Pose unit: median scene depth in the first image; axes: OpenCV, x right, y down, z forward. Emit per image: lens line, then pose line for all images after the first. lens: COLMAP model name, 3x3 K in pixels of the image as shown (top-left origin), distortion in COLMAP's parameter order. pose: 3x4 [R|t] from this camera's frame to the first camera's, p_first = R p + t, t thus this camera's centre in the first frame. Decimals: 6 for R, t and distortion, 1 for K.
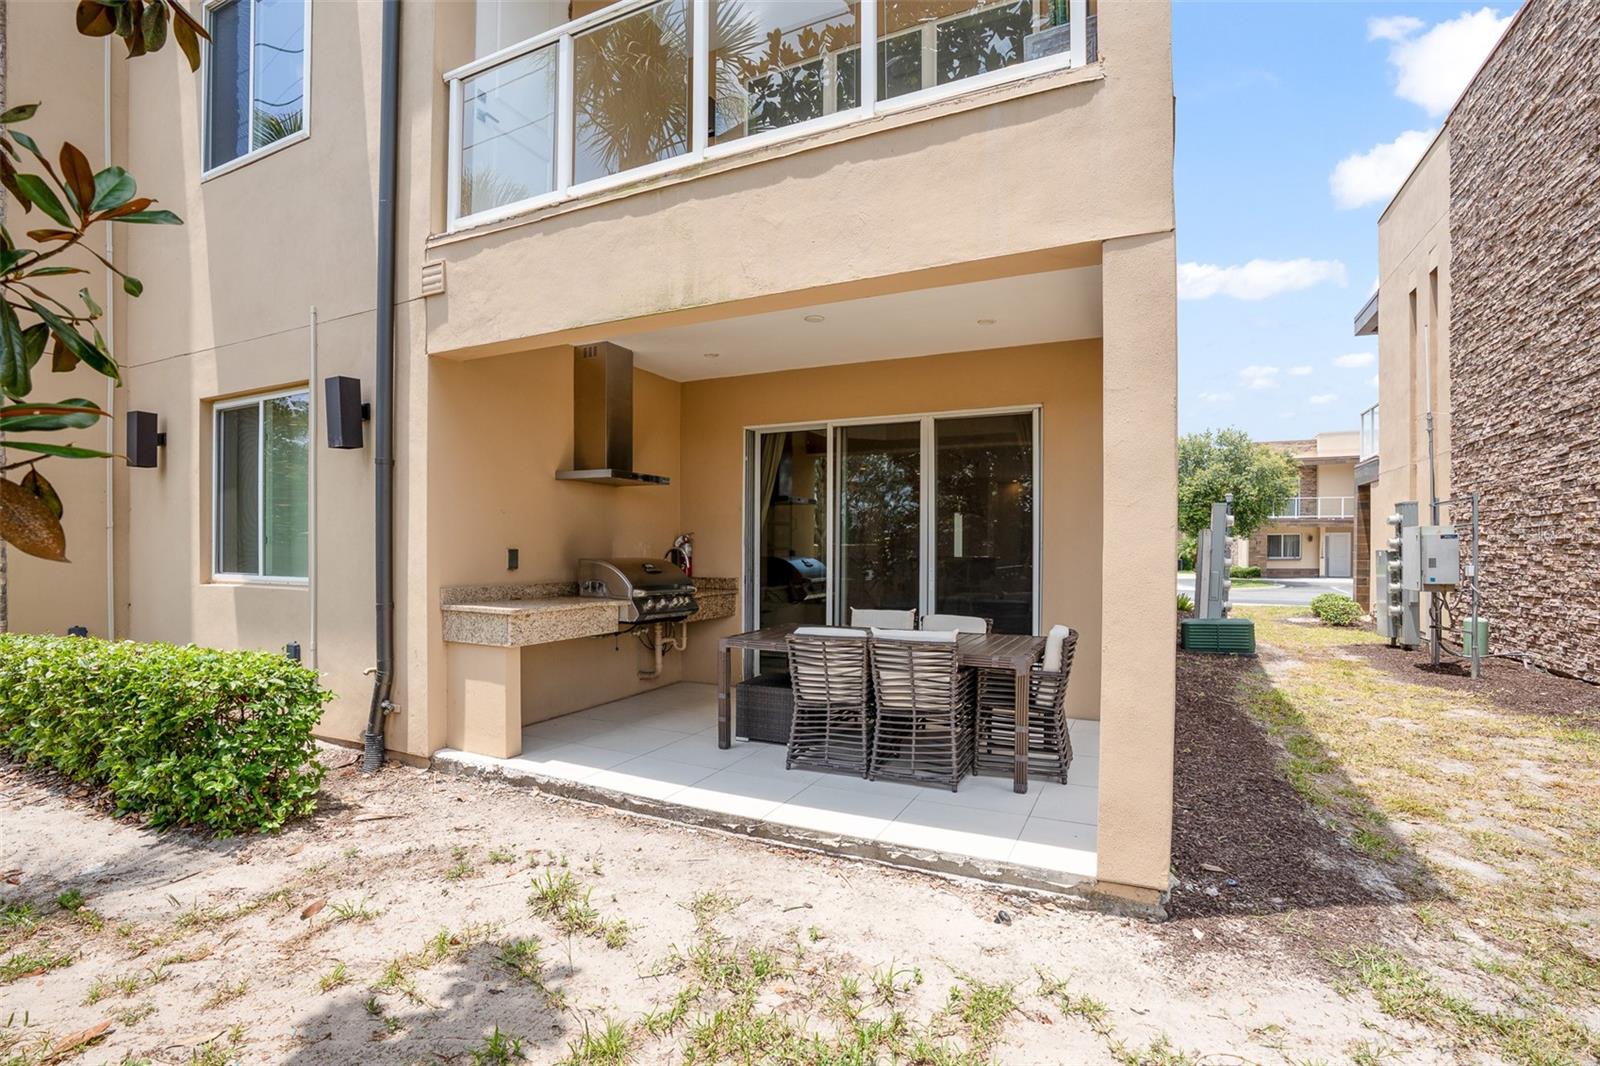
lens RADIAL K [[747.7, 0, 798.4], [0, 747.7, 549.3], [0, 0, 1]] dist [-0.069650, 0.027059]
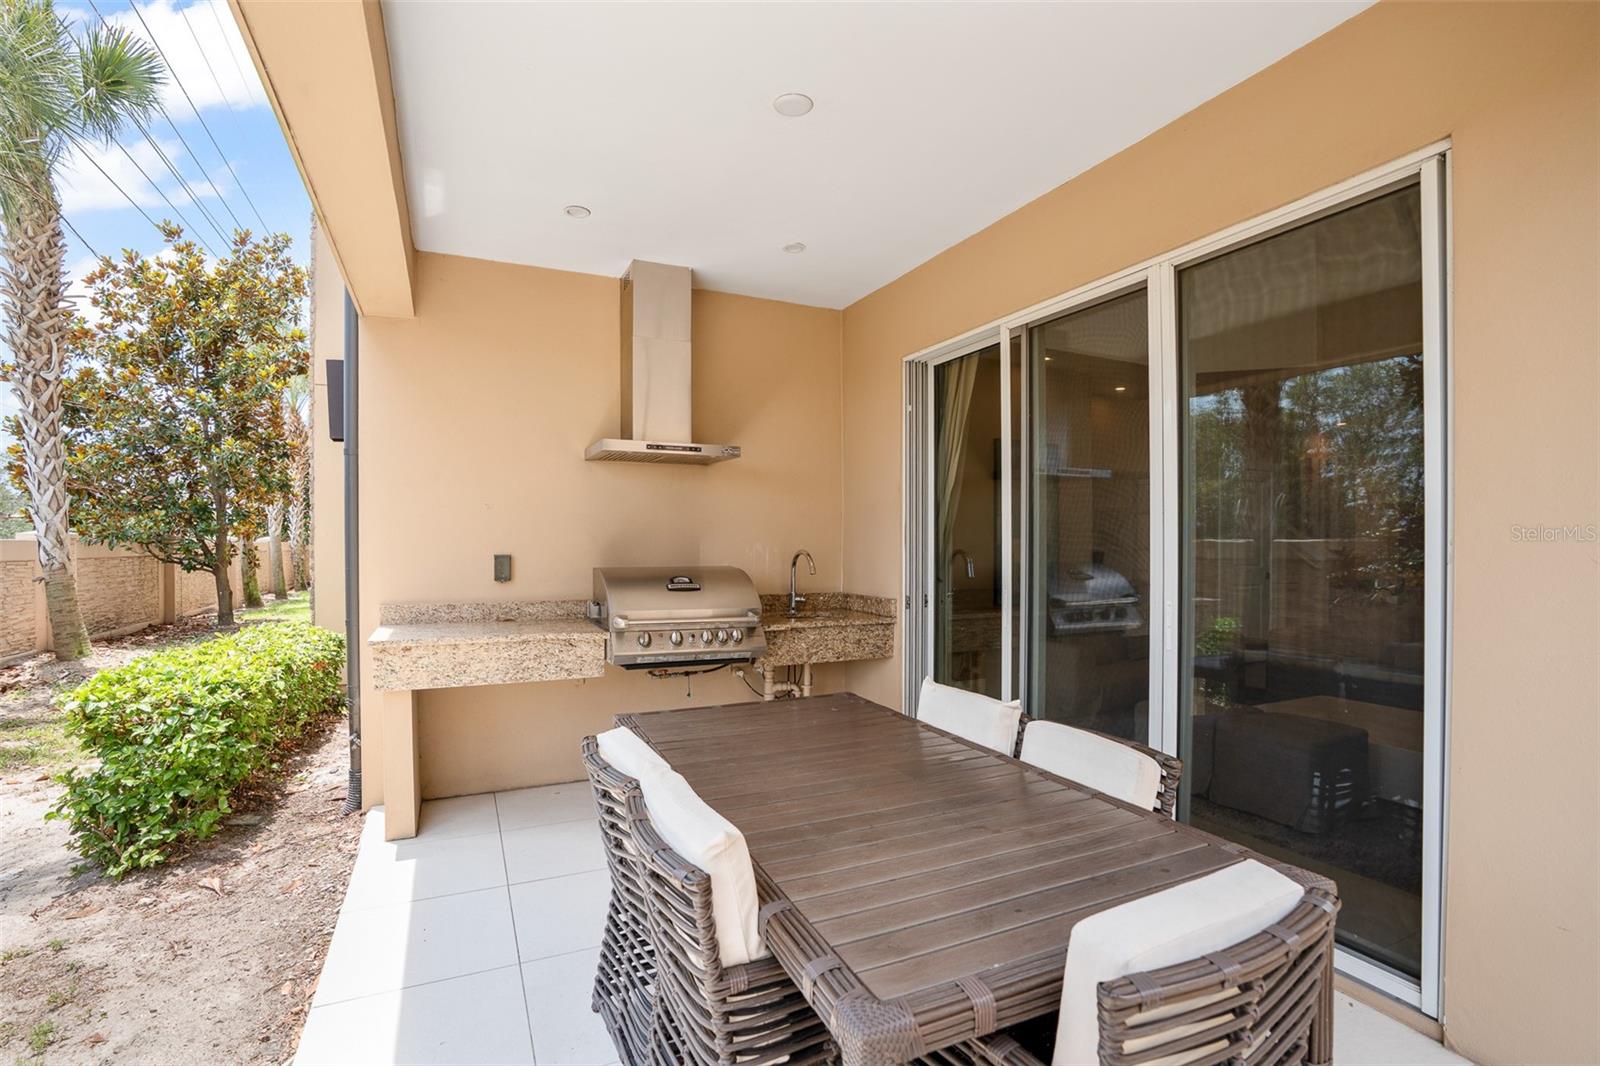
lens RADIAL K [[747.7, 0, 798.4], [0, 747.7, 549.3], [0, 0, 1]] dist [-0.069650, 0.027059]
pose [[0.776176, 0.001273, -0.630515, 0.411396], [0.002440, 0.999984, 0.005023, -0.011260], [0.630512, -0.005437, 0.776161, 0.744594]]
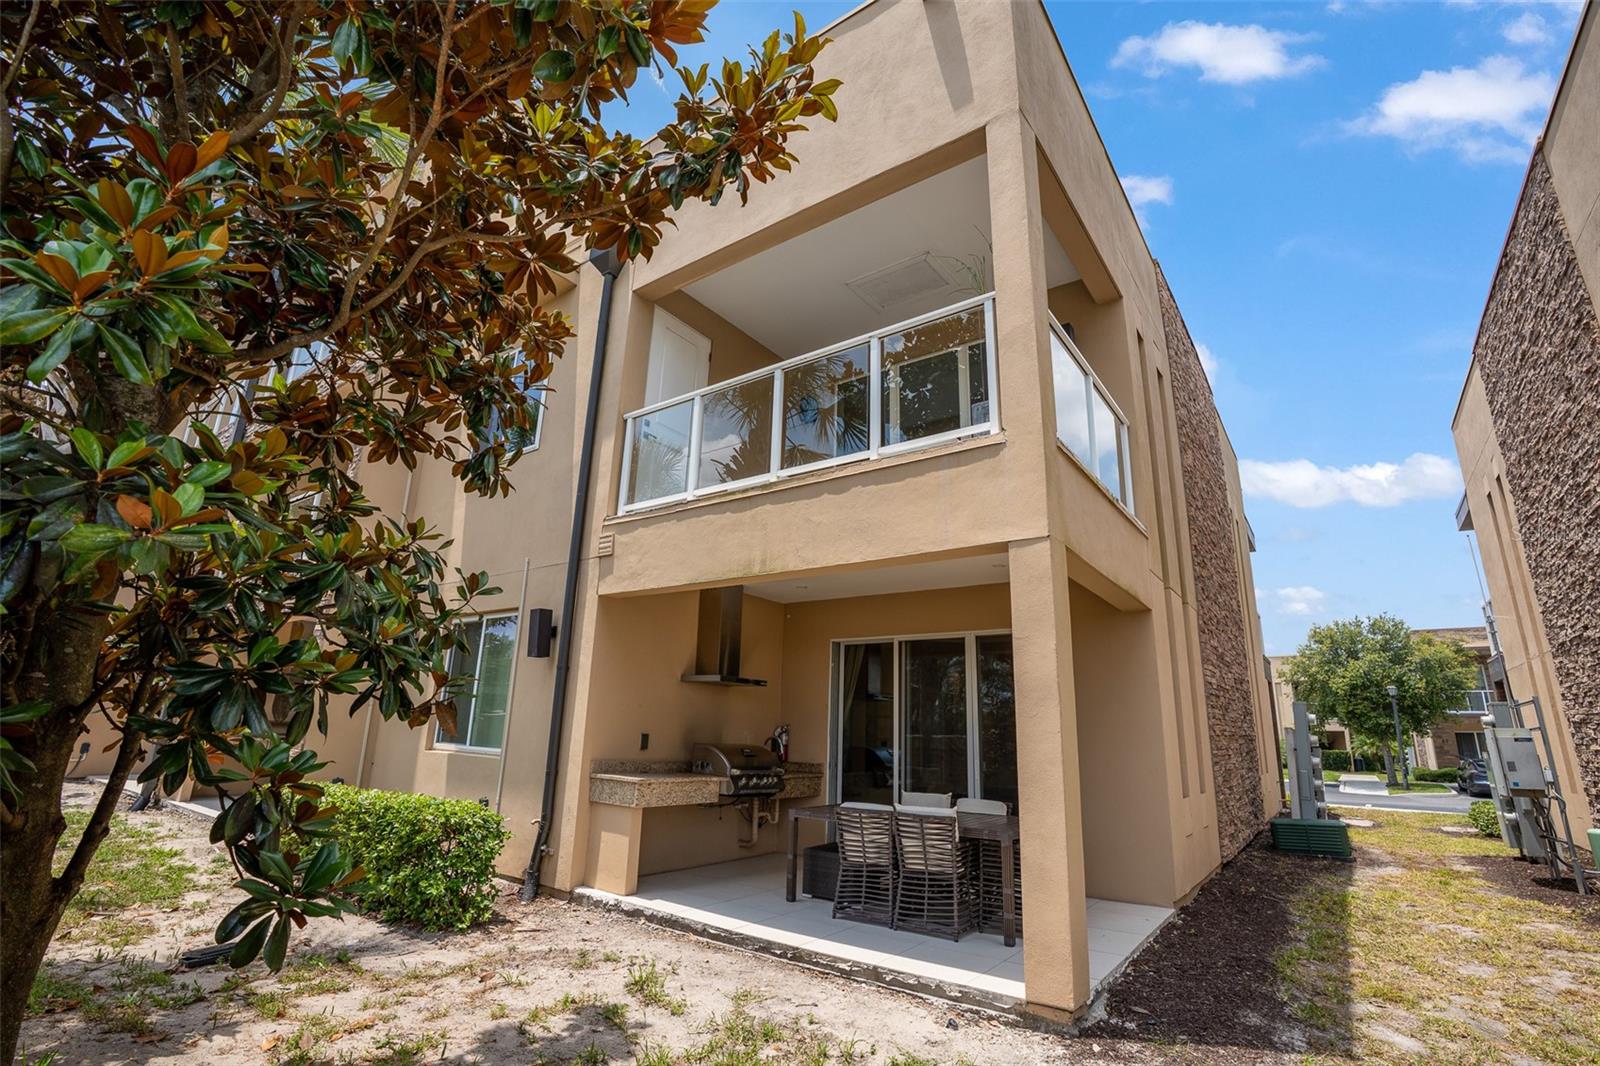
lens RADIAL K [[734.3, 0, 809.0], [0, 734.3, 531.7], [0, 0, 1]] dist [-0.066668, 0.025423]
pose [[0.984033, -0.019451, -0.176918, 0.183283], [-0.029293, 0.962755, -0.268783, -0.007959], [0.175557, 0.269674, 0.946813, -0.368842]]
